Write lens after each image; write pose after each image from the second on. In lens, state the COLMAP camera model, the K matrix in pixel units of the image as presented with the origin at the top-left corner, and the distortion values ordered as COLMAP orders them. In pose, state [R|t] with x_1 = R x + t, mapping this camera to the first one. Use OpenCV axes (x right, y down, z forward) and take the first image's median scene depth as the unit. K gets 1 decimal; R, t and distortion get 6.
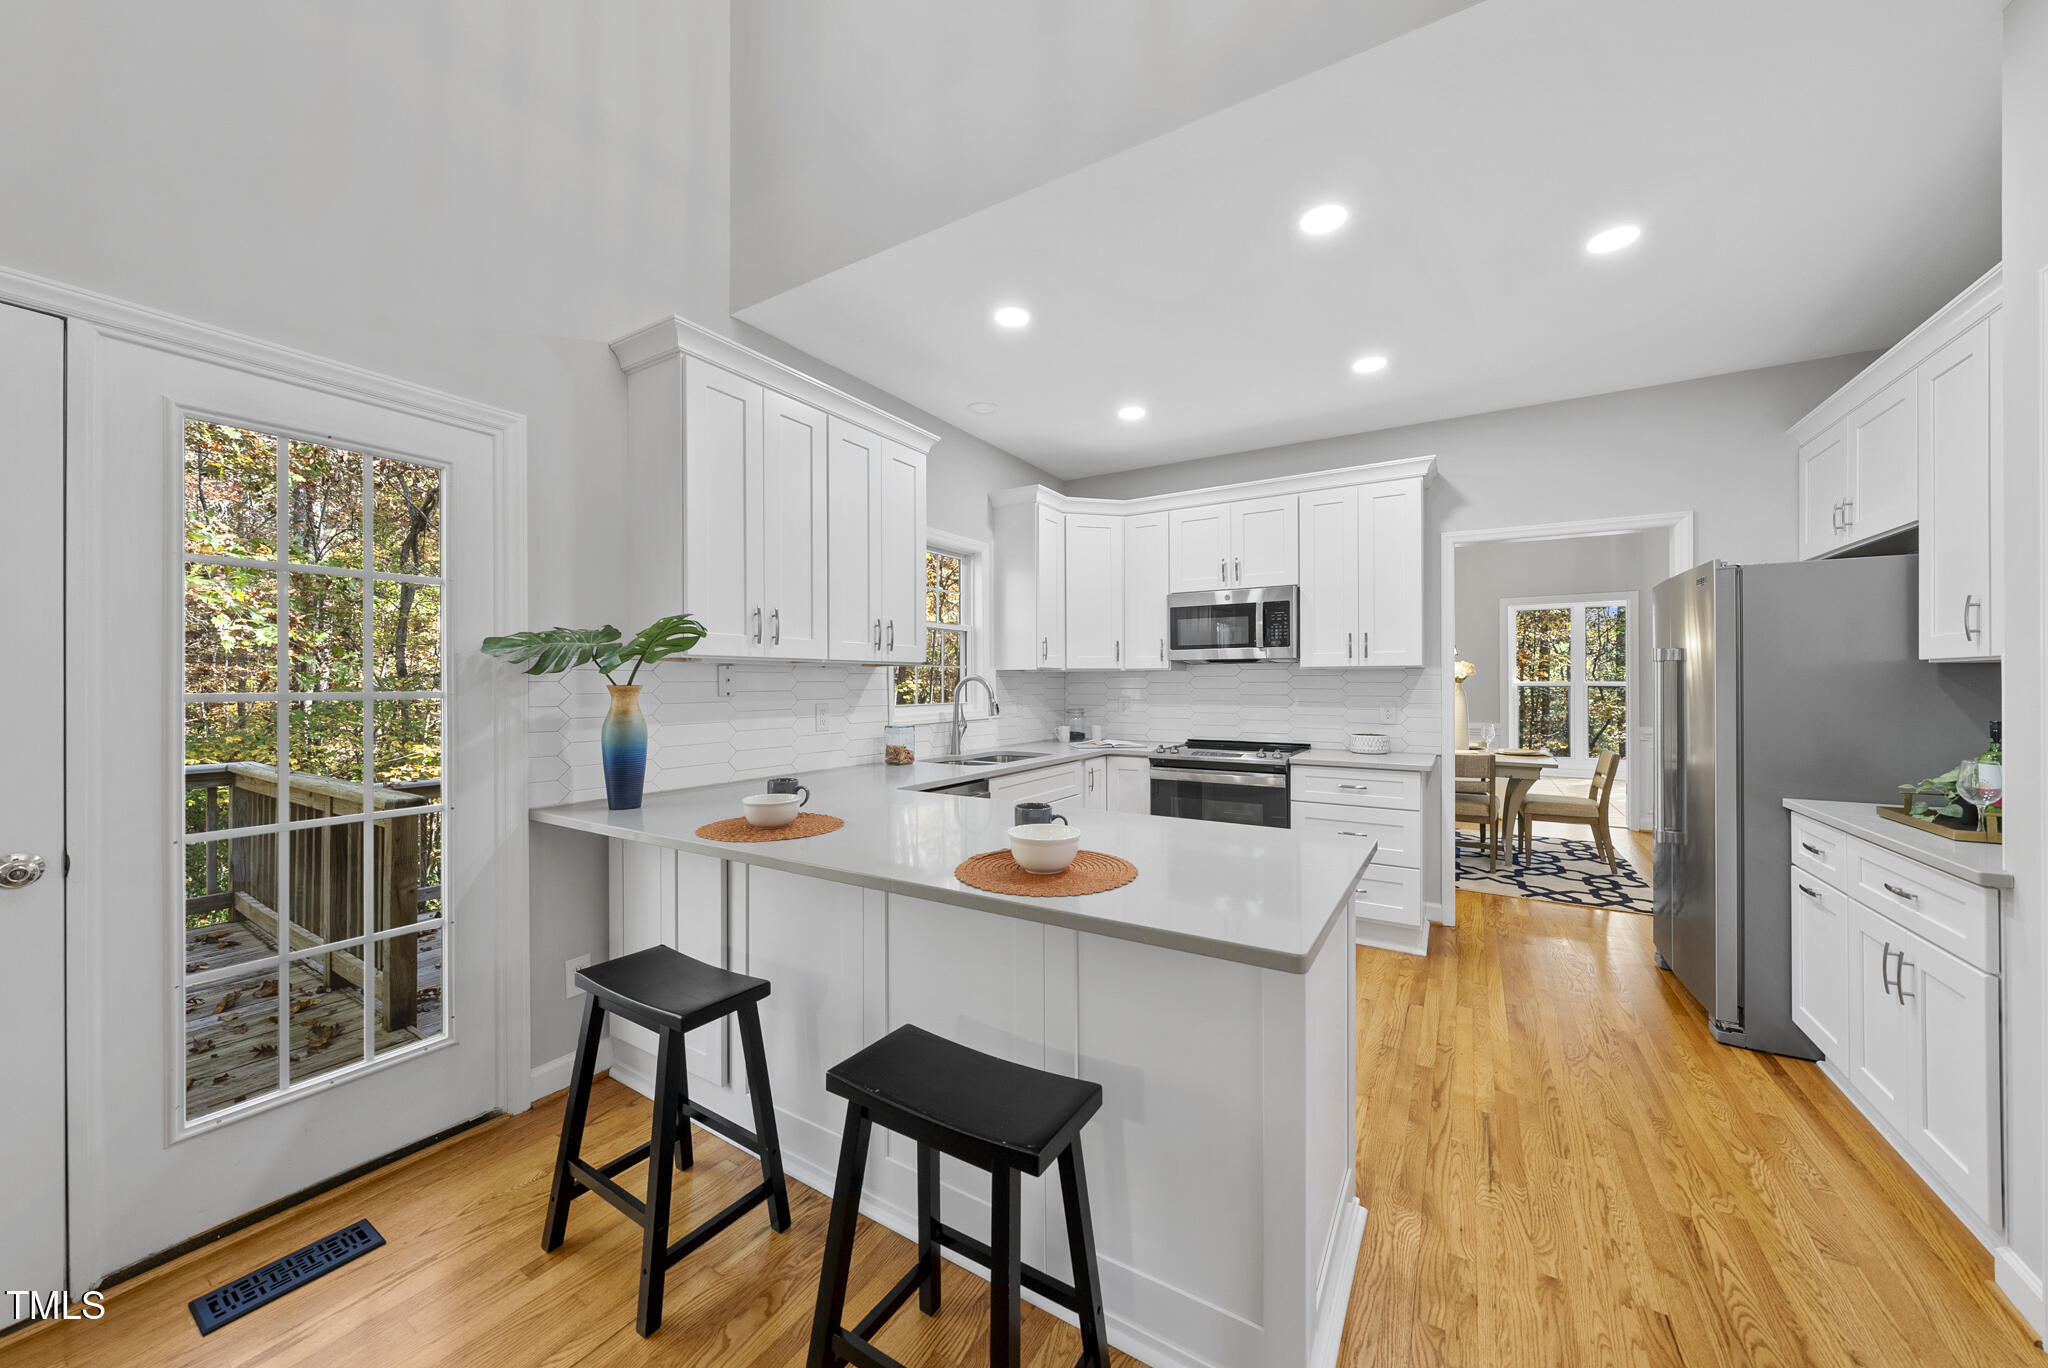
lens RADIAL K [[718.8, 0, 1024.0], [0, 718.8, 684.0], [0, 0, 1]] dist [-0.001326, -0.000232]
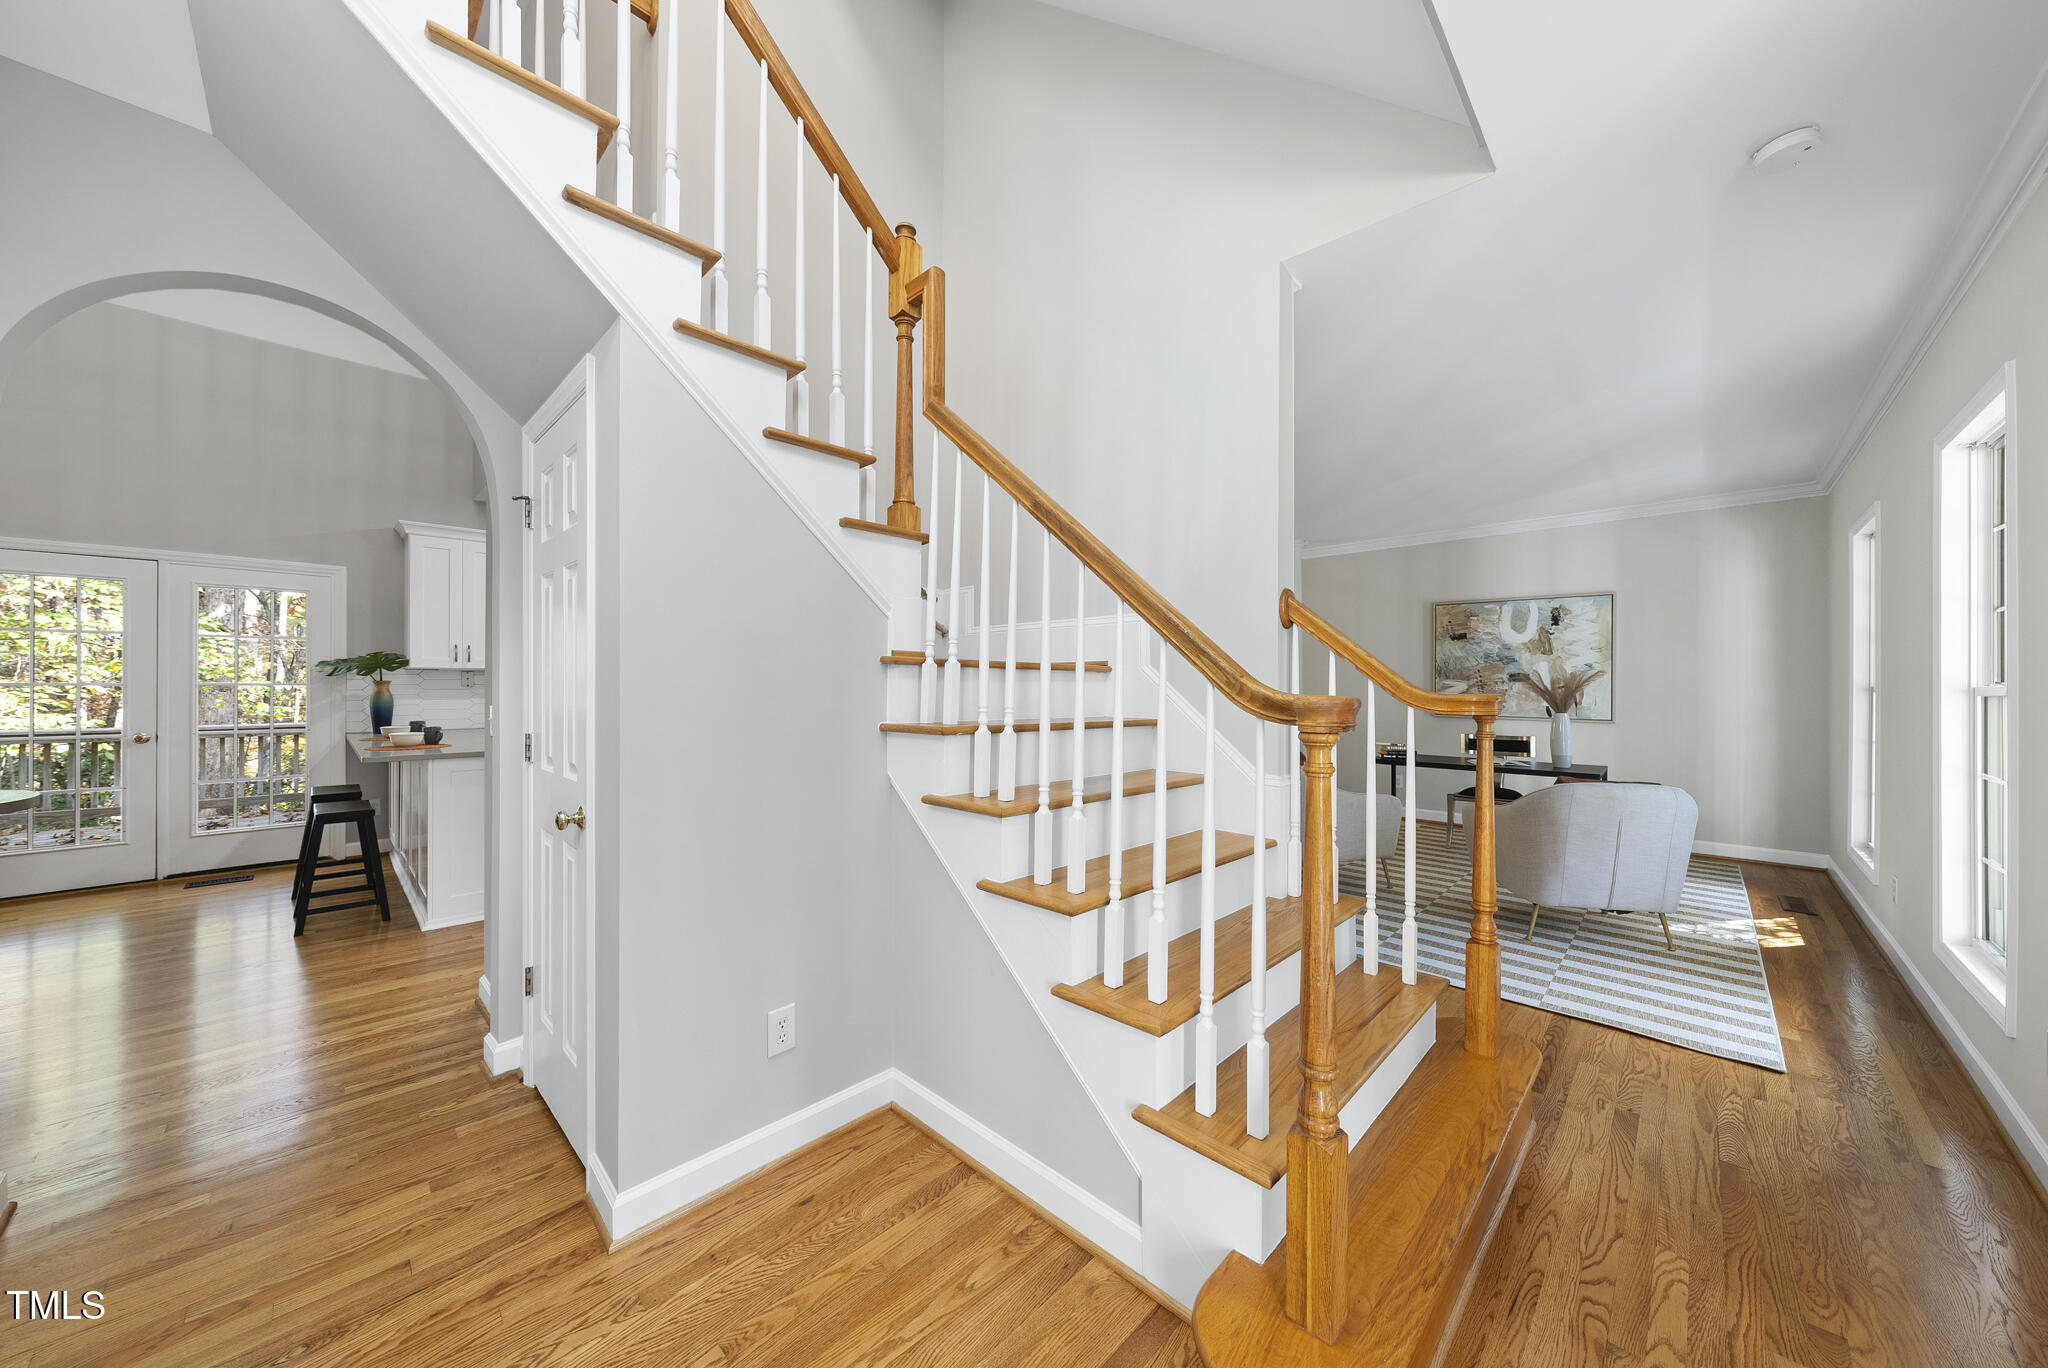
lens RADIAL K [[702.5, 0, 1024.0], [0, 702.5, 684.0], [0, 0, 1]] dist [-0.000141, -0.000035]
pose [[0.977795, 0.003804, -0.209527, 1.549857], [-0.004431, 0.999987, -0.002523, 0.006903], [0.209515, 0.003396, 0.977800, -0.623486]]
